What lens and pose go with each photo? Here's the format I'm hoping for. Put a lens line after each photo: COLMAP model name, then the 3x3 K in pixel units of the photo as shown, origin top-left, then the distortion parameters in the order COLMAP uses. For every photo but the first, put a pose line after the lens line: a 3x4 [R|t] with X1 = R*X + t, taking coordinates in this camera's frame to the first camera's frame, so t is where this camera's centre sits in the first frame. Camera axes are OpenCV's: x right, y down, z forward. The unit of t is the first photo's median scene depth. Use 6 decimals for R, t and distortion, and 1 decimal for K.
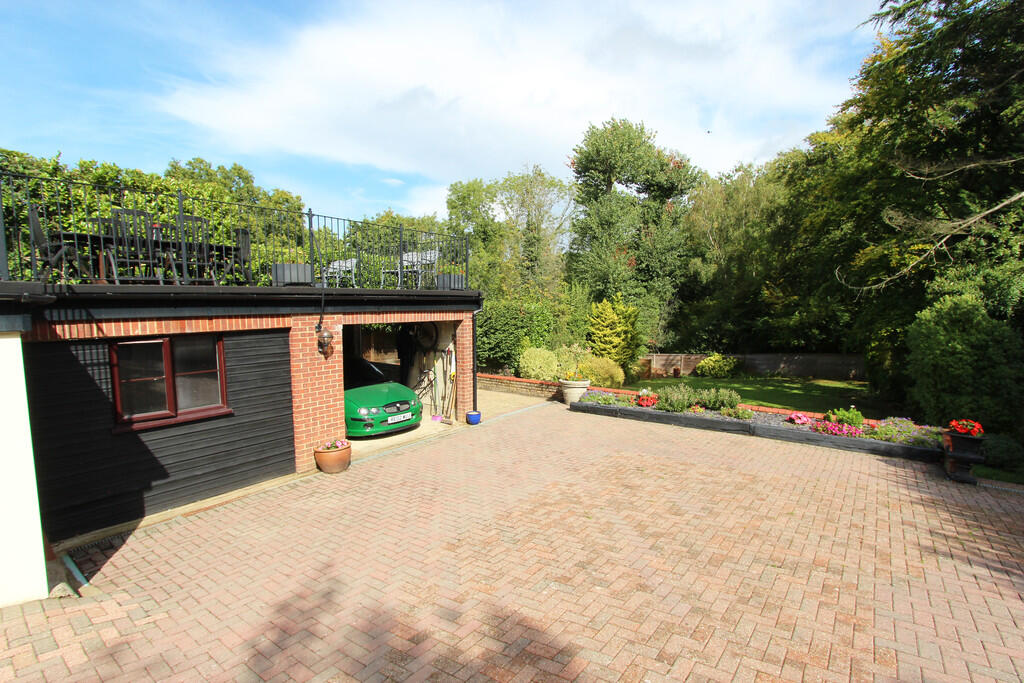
lens RADIAL K [[483.8, 0, 524.8], [0, 483.8, 343.0], [0, 0, 1]] dist [-0.001698, -0.000365]
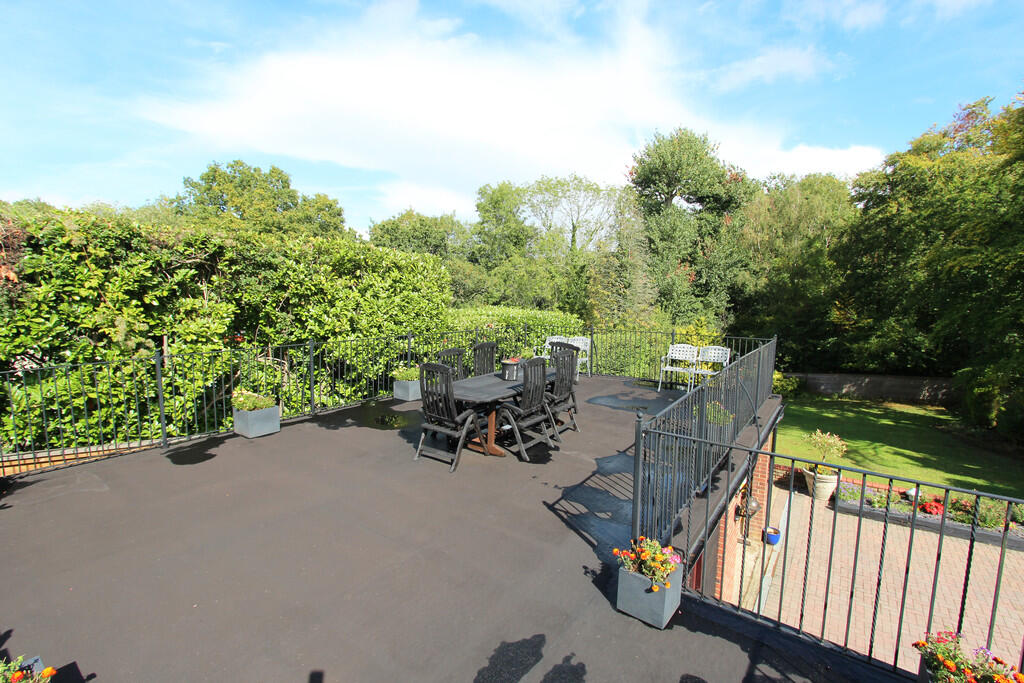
lens RADIAL K [[468.0, 0, 512.0], [0, 468.0, 341.5], [0, 0, 1]] dist [-0.000546, -0.000134]
pose [[0.999838, 0.014034, -0.011254, -0.120933], [-0.013817, 0.999722, 0.019114, -0.046687], [0.011519, -0.018955, 0.999754, 0.040907]]
